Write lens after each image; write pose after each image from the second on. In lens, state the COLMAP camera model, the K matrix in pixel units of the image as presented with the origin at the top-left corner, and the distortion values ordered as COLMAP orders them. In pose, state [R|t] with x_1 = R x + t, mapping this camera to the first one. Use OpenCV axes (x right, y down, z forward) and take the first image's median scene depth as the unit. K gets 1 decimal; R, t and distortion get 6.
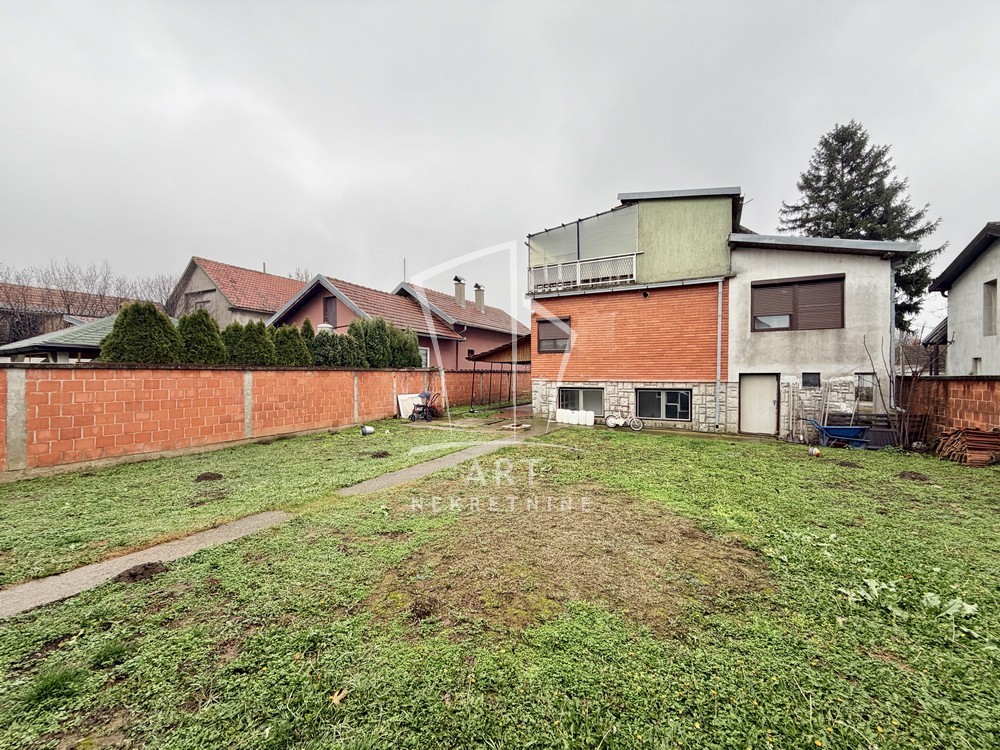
lens RADIAL K [[397.7, 0, 500.4], [0, 397.7, 375.8], [0, 0, 1]] dist [-0.003810, 0.000366]
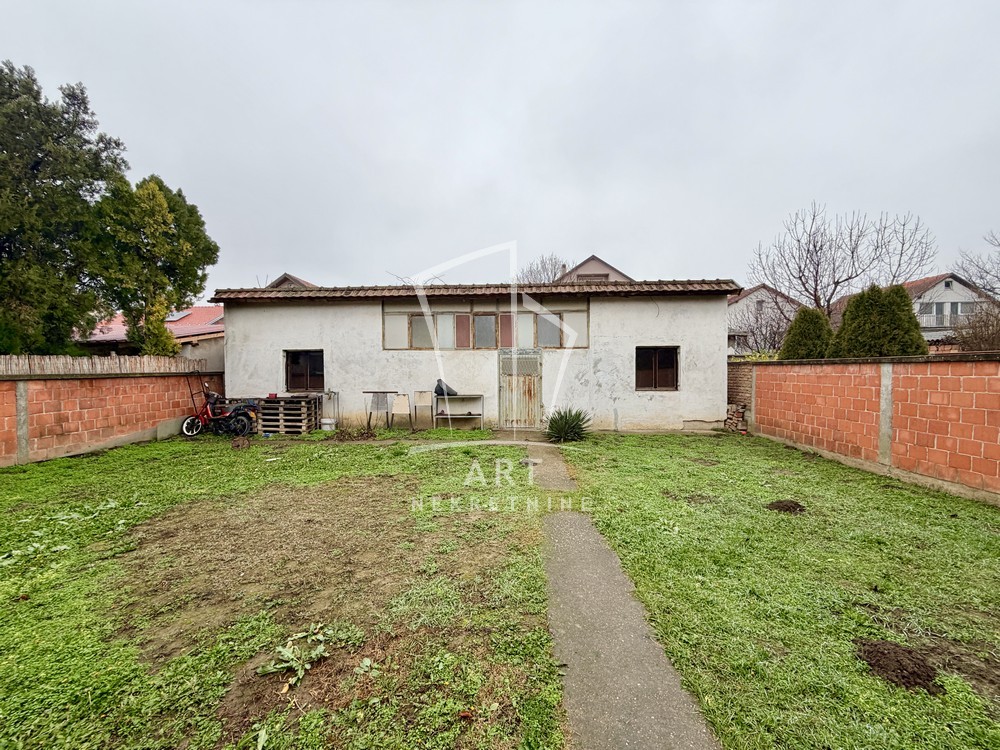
lens RADIAL K [[397.7, 0, 499.3], [0, 397.7, 373.7], [0, 0, 1]] dist [-0.003810, 0.000366]
pose [[-0.903888, 0.009071, -0.427674, 0.084526], [0.003659, 0.999903, 0.013473, -0.008931], [0.427754, 0.010613, -0.903833, 1.352636]]
